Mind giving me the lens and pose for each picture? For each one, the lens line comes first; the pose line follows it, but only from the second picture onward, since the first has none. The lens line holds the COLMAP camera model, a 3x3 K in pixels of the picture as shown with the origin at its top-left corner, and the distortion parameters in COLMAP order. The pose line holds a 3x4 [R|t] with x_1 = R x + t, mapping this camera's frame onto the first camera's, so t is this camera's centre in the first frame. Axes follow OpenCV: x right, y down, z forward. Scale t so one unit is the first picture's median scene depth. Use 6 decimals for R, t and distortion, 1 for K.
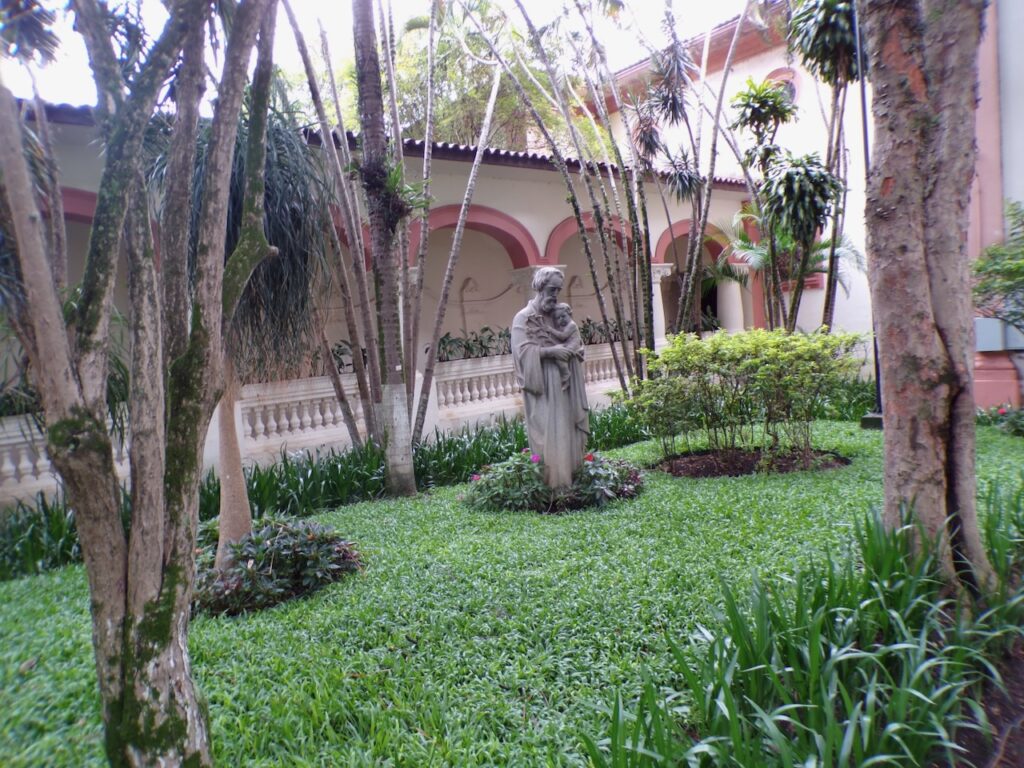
lens RADIAL K [[692.3, 0, 512.9], [0, 692.3, 384.3], [0, 0, 1]] dist [-0.037442, 0.001110]
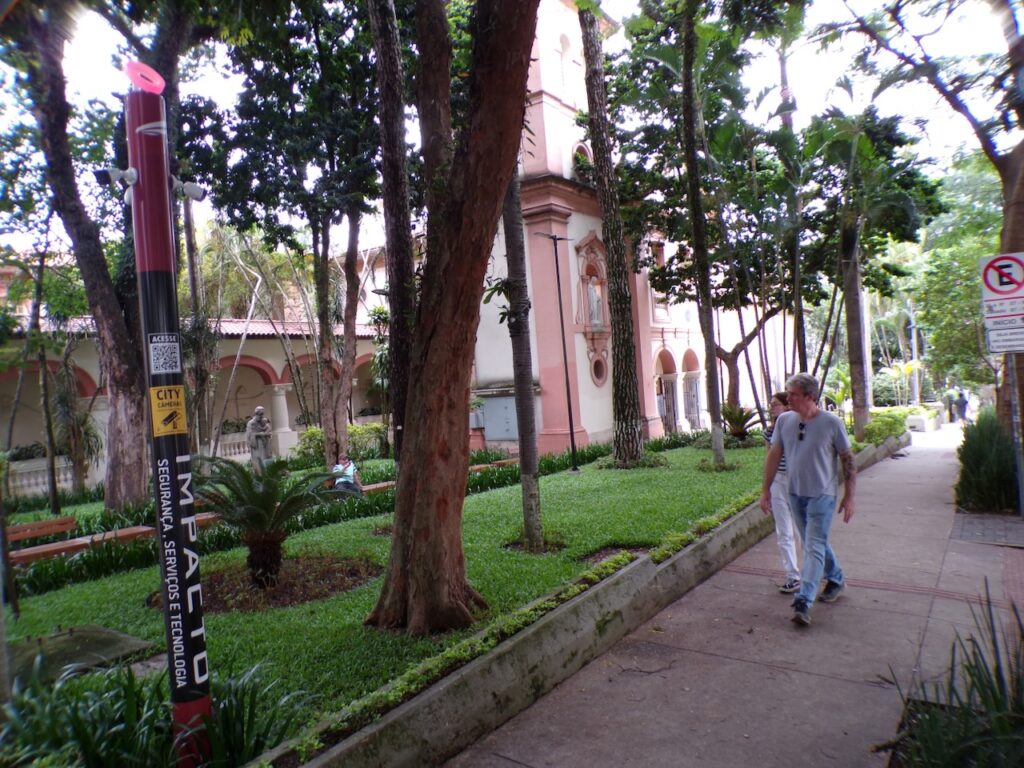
lens RADIAL K [[692.3, 0, 509.3], [0, 692.3, 384.9], [0, 0, 1]] dist [-0.037442, 0.001110]
pose [[0.958855, 0.010451, 0.283703, 0.134155], [0.014054, 0.996349, -0.084205, 0.005062], [-0.283548, 0.084728, 0.955208, -1.247250]]
